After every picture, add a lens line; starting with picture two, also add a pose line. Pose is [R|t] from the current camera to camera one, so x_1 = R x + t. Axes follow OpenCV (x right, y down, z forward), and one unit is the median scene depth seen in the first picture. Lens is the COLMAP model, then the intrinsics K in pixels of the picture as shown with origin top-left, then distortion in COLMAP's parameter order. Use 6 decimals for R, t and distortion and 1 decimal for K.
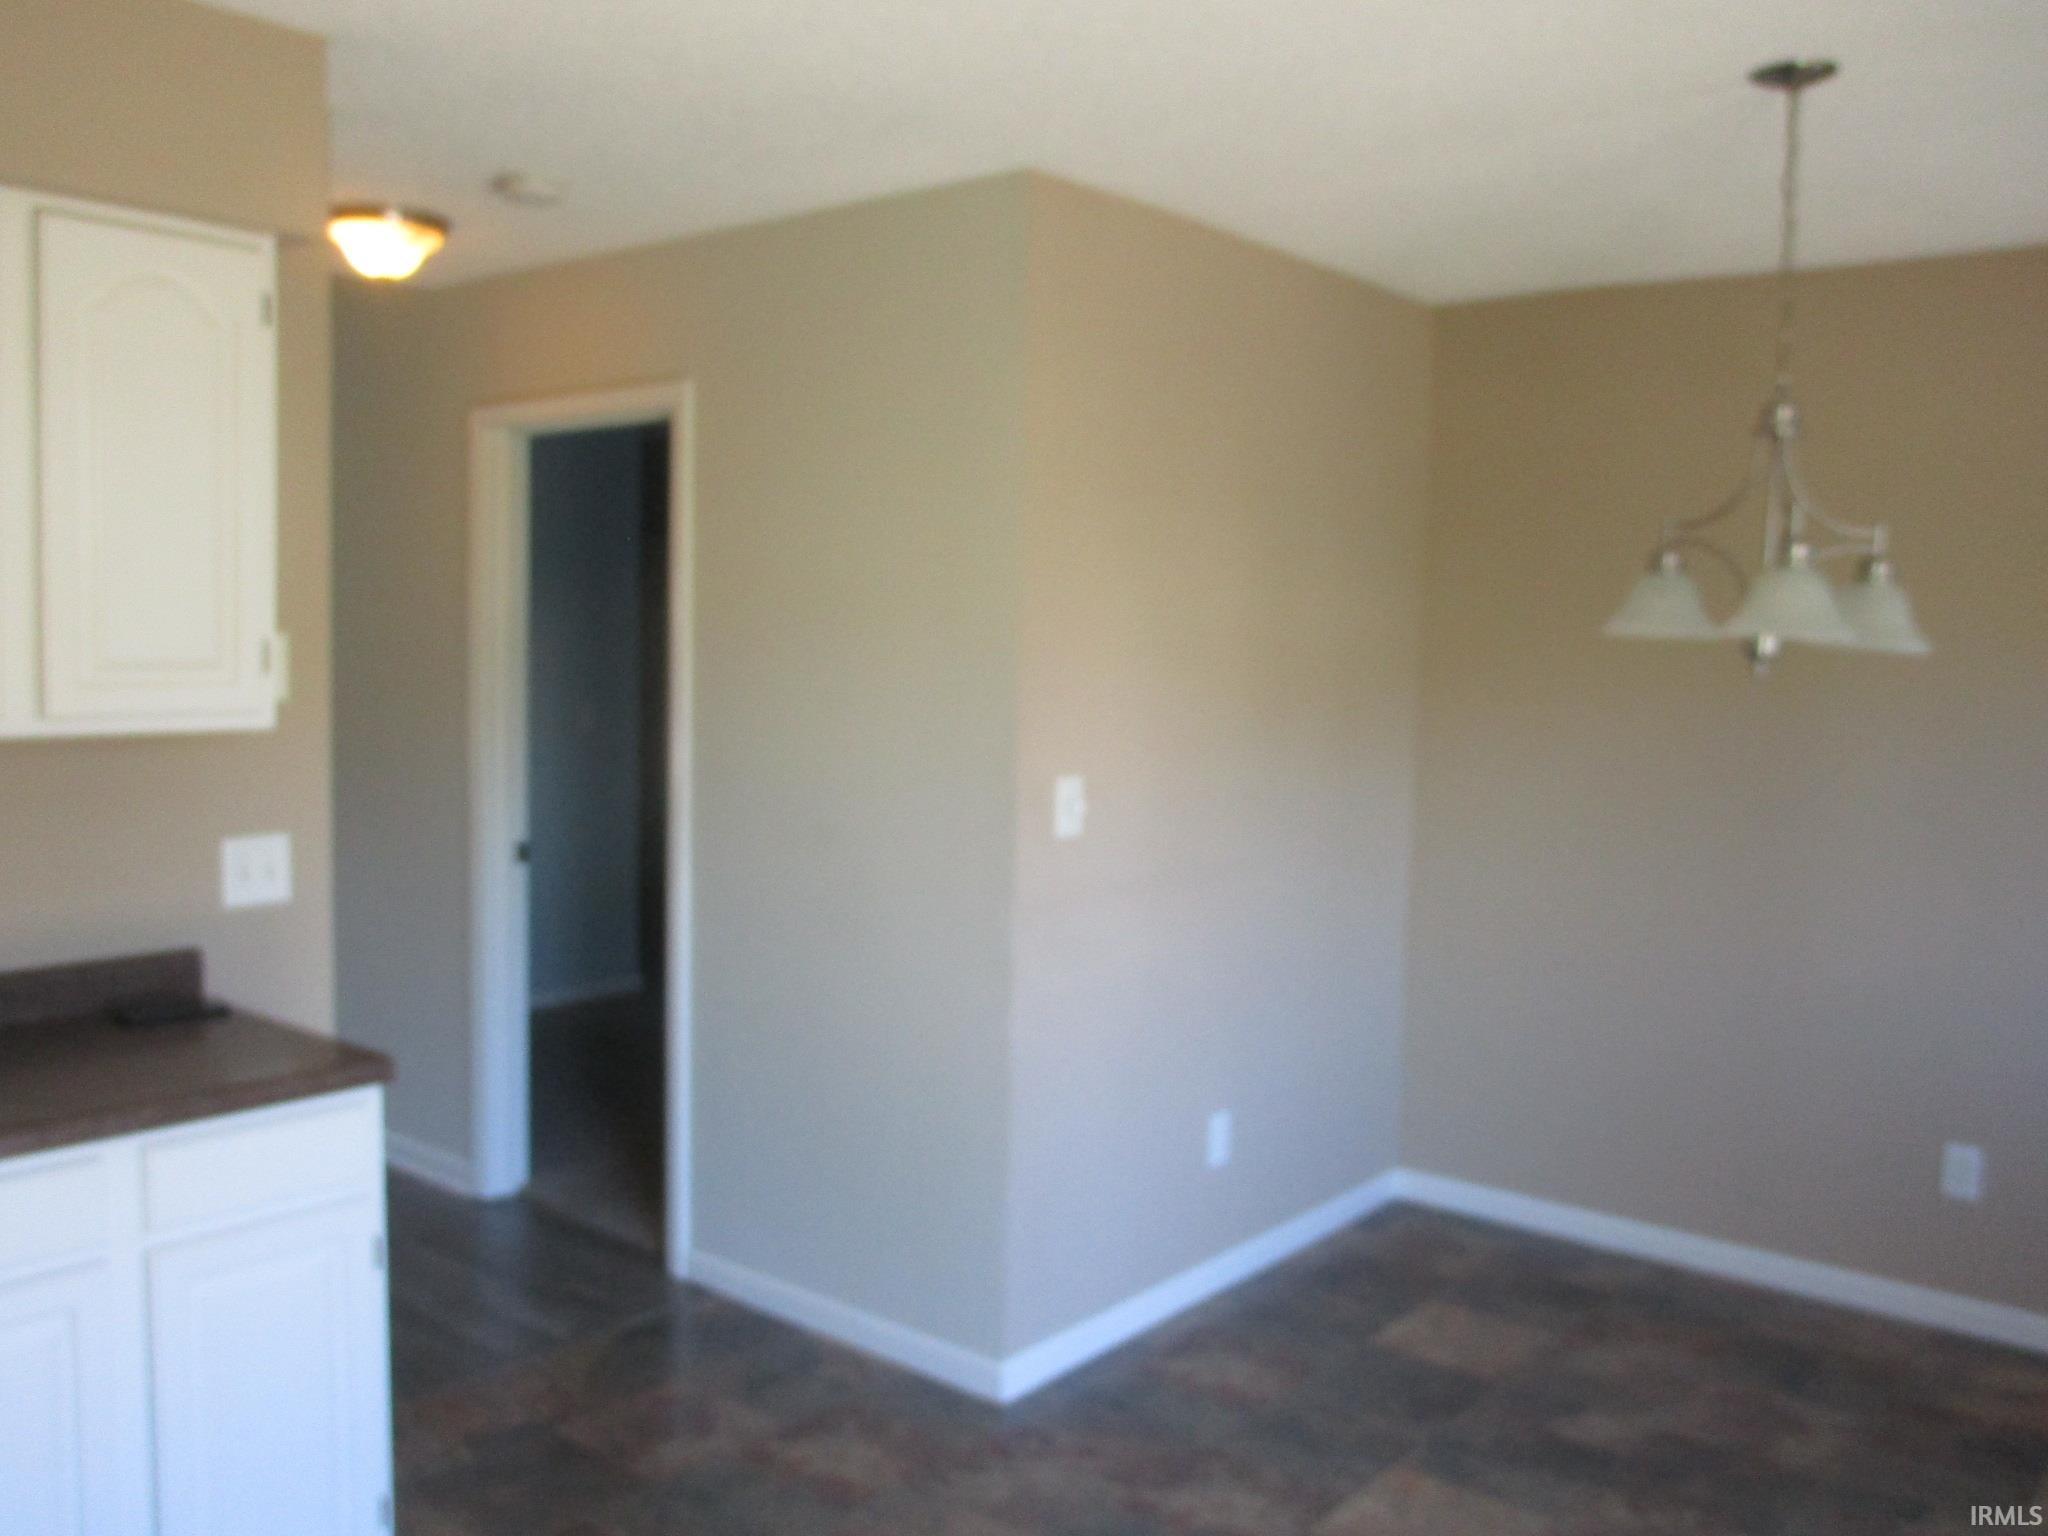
lens RADIAL K [[1743.3, 0, 1023.3], [0, 1743.3, 734.1], [0, 0, 1]] dist [0.000935, 0.001651]
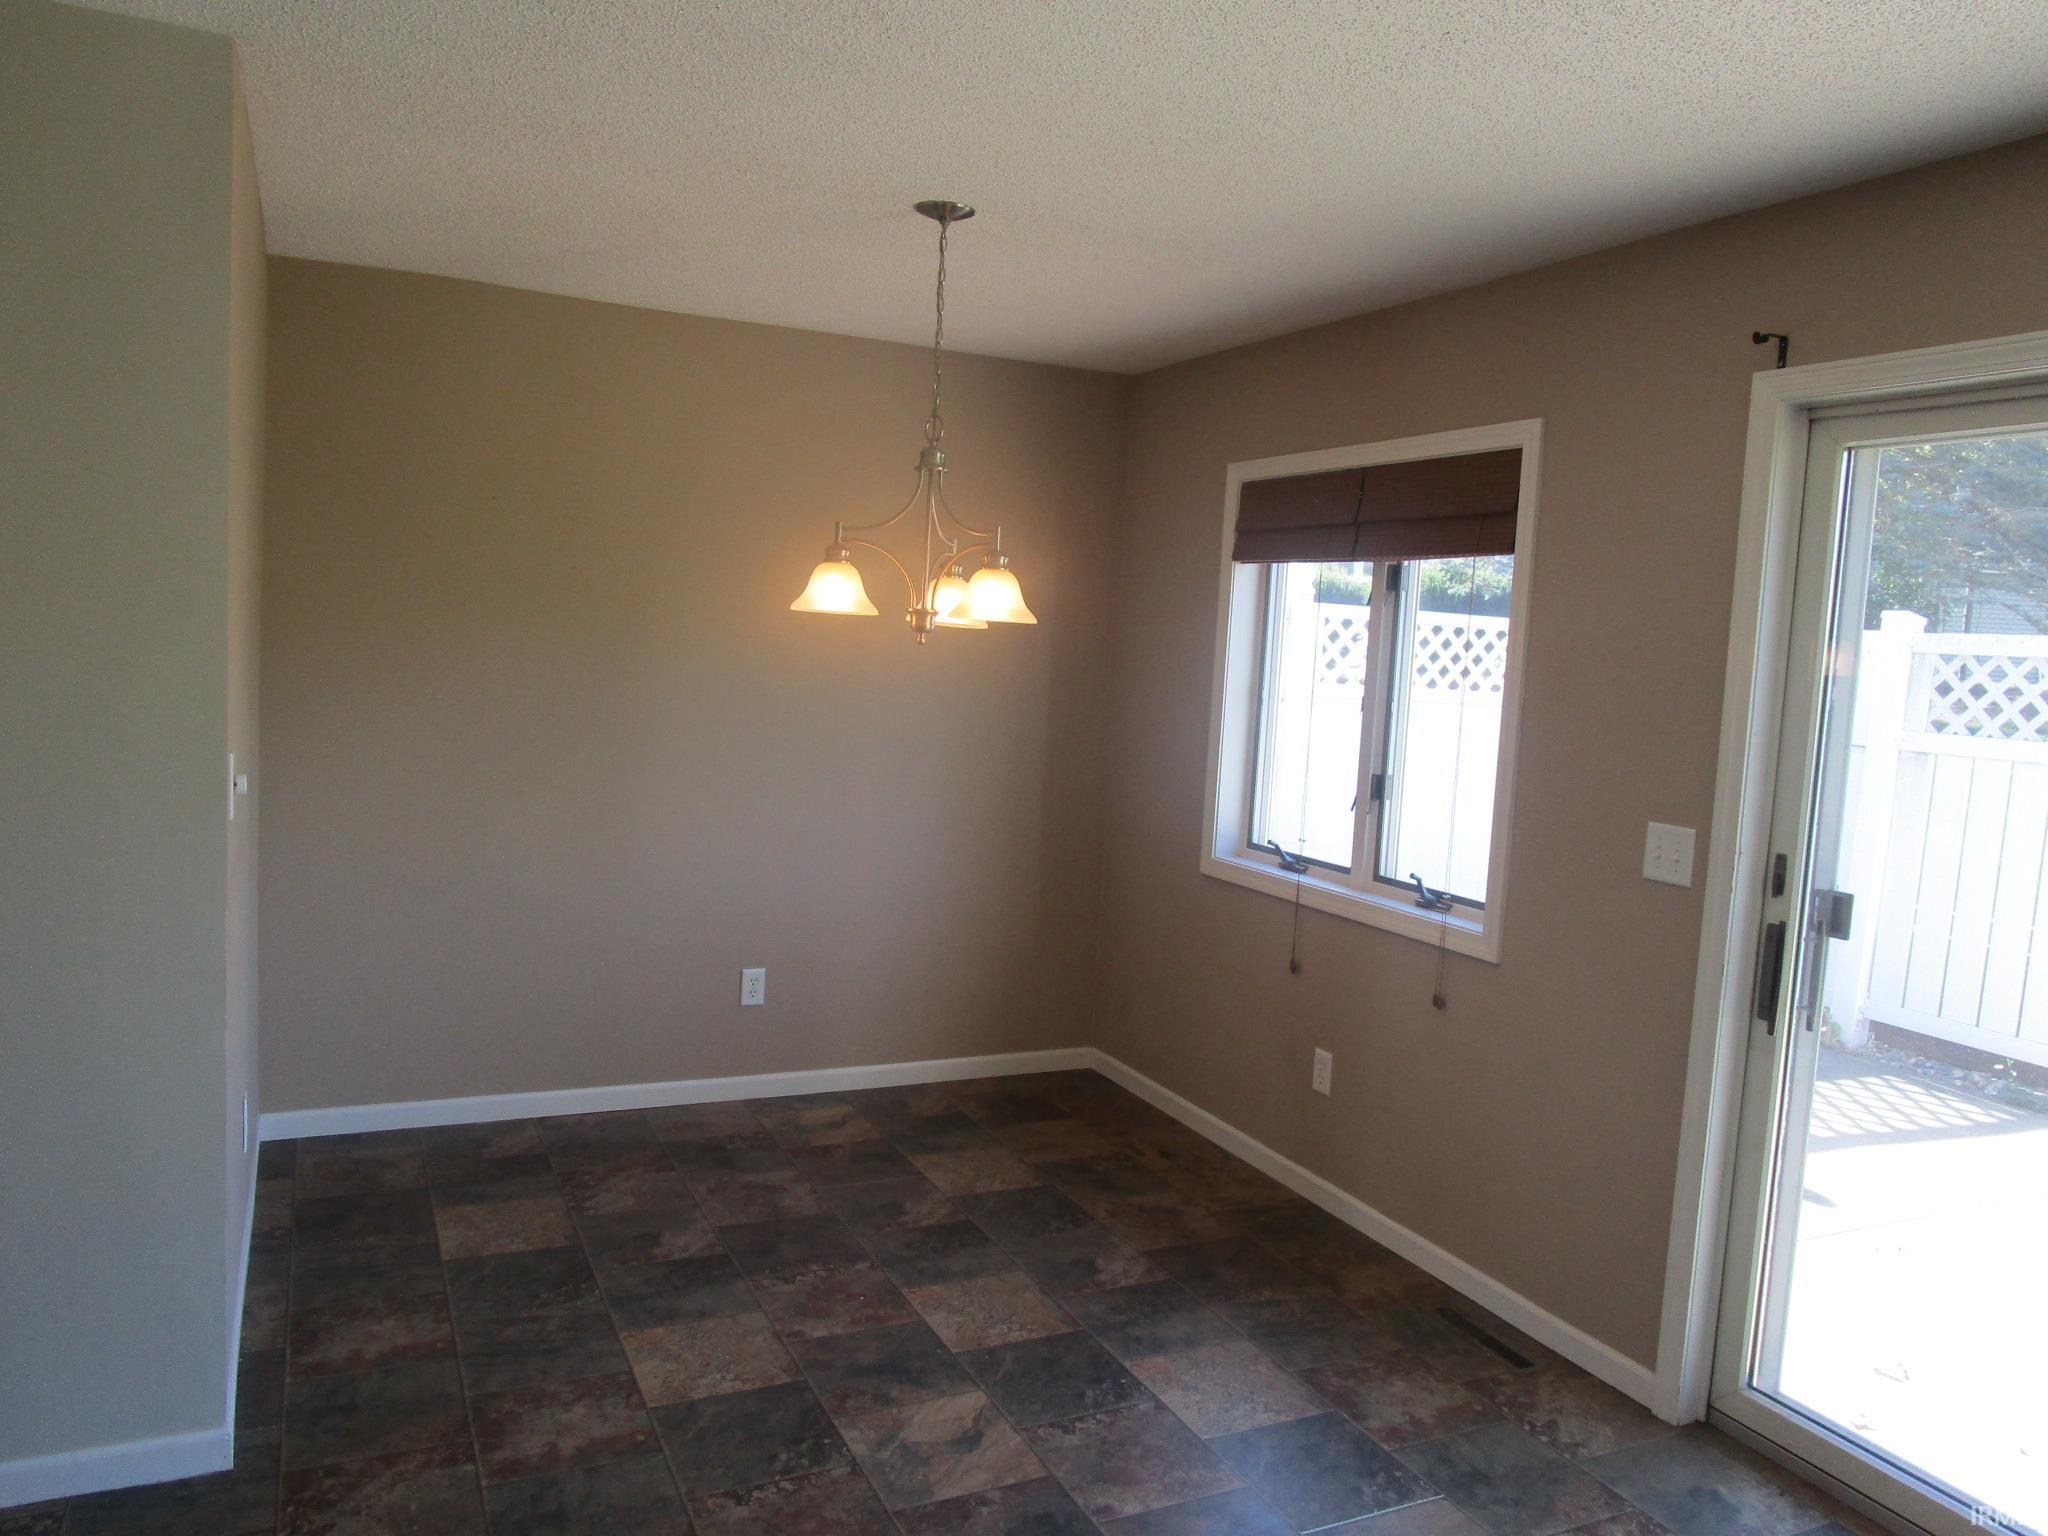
lens RADIAL K [[1457.7, 0, 1024.0], [0, 1457.7, 768.0], [0, 0, 1]] dist [-0.005433, -0.001431]
pose [[0.418402, -0.070956, 0.905486, -0.496054], [0.000533, 0.996963, 0.077879, -0.022119], [-0.908262, -0.032102, 0.417169, 0.362755]]
